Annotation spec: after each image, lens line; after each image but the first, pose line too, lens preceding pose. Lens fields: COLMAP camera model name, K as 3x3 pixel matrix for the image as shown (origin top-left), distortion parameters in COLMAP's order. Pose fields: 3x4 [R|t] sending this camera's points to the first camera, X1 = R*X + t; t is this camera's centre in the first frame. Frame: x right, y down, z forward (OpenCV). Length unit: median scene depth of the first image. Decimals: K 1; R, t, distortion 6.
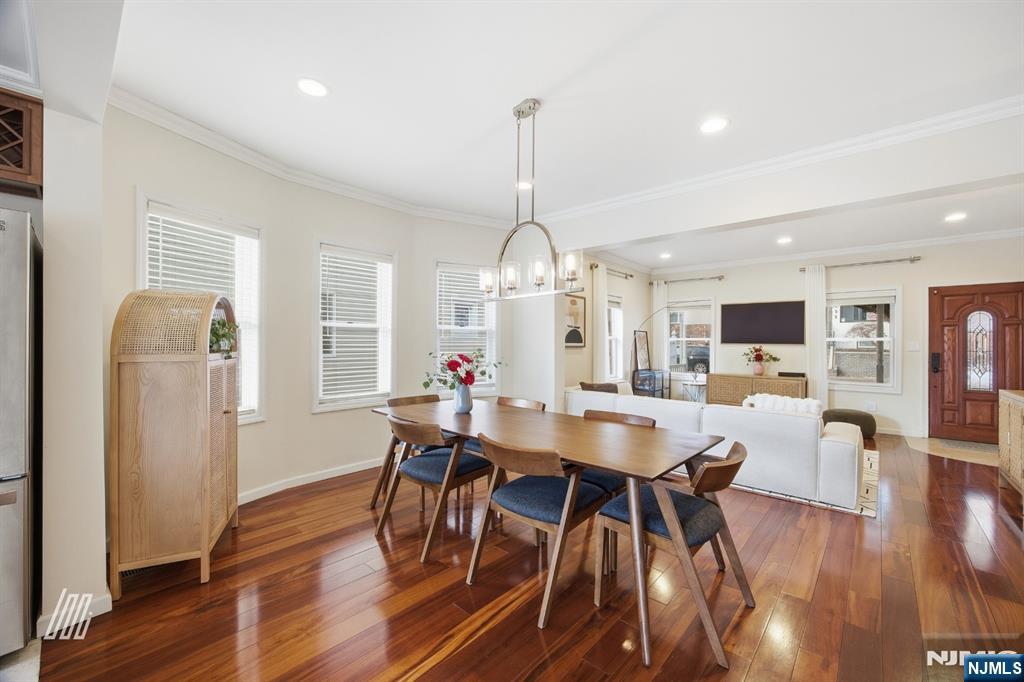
lens RADIAL K [[405.4, 0, 512.6], [0, 405.4, 341.4], [0, 0, 1]] dist [-0.018118, 0.007610]
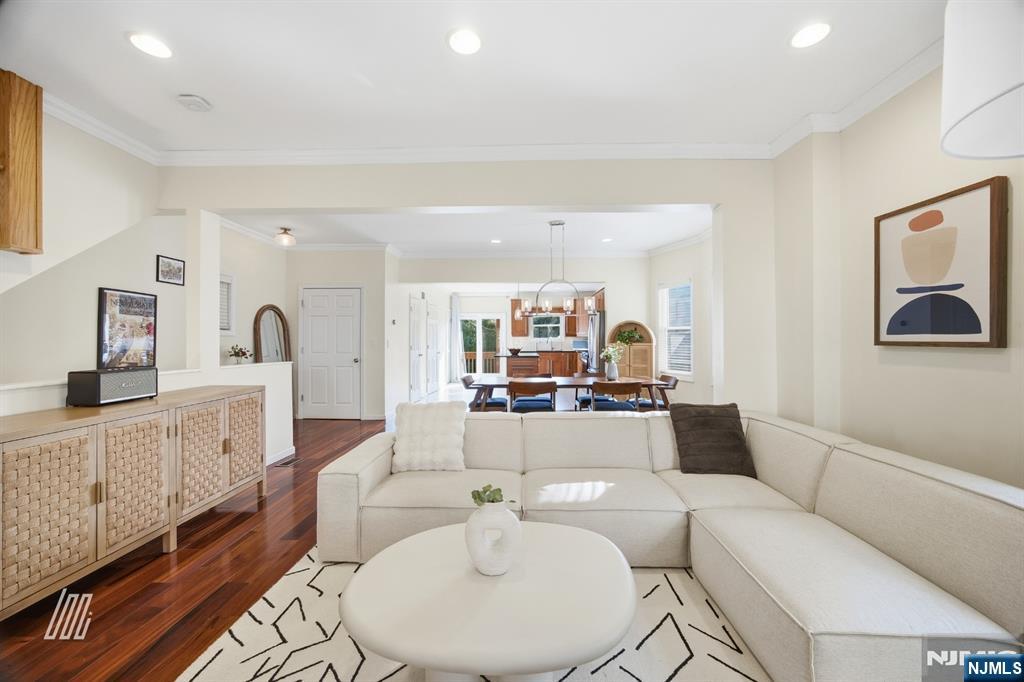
lens RADIAL K [[405.4, 0, 516.2], [0, 405.4, 337.0], [0, 0, 1]] dist [-0.018118, 0.007610]
pose [[-0.758856, -0.010466, -0.651174, 0.696554], [-0.002124, 0.999905, -0.013596, 0.012947], [0.651255, -0.008934, -0.758806, 1.100175]]
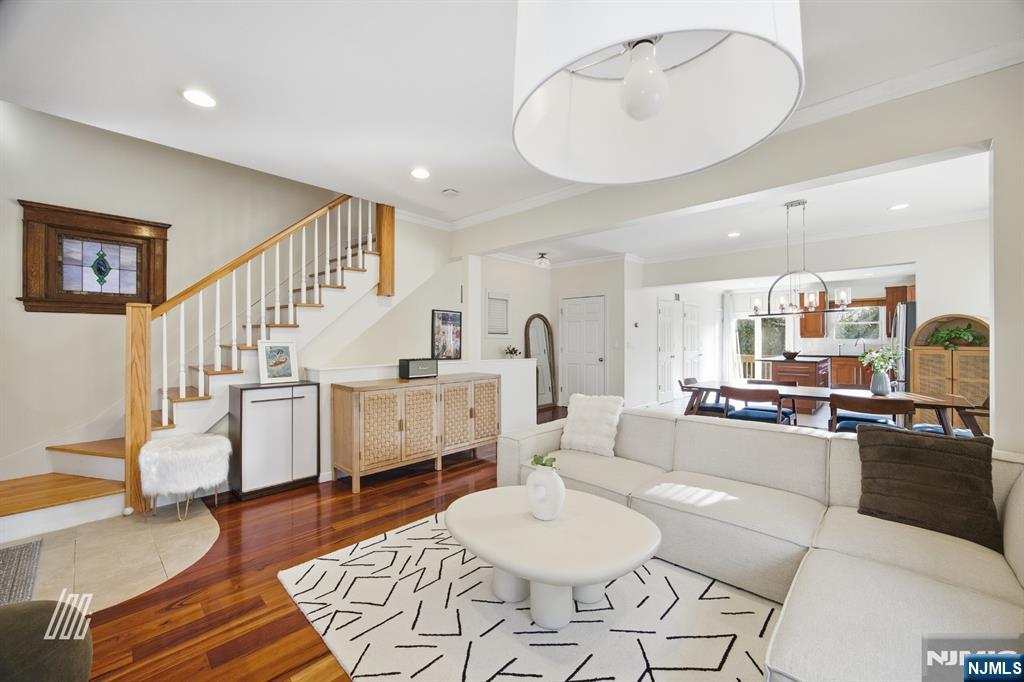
lens RADIAL K [[405.4, 0, 513.1], [0, 405.4, 340.9], [0, 0, 1]] dist [-0.018118, 0.007610]
pose [[-0.999834, -0.006781, 0.016924, 0.554218], [-0.006831, 0.999972, -0.002896, 0.010213], [-0.016904, -0.003011, -0.999853, 1.242910]]
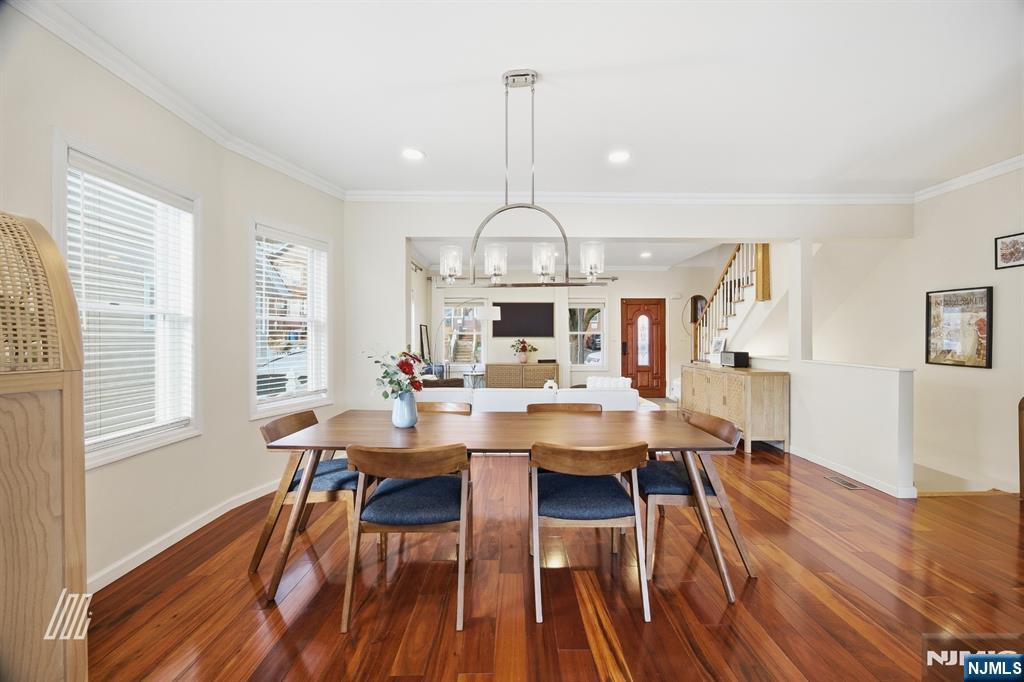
lens RADIAL K [[405.4, 0, 514.5], [0, 405.4, 337.3], [0, 0, 1]] dist [-0.018118, 0.007610]
pose [[0.737245, -0.009306, 0.675562, -0.267339], [0.007258, 0.999957, 0.005855, -0.000472], [-0.675587, 0.000587, 0.737280, 0.155484]]
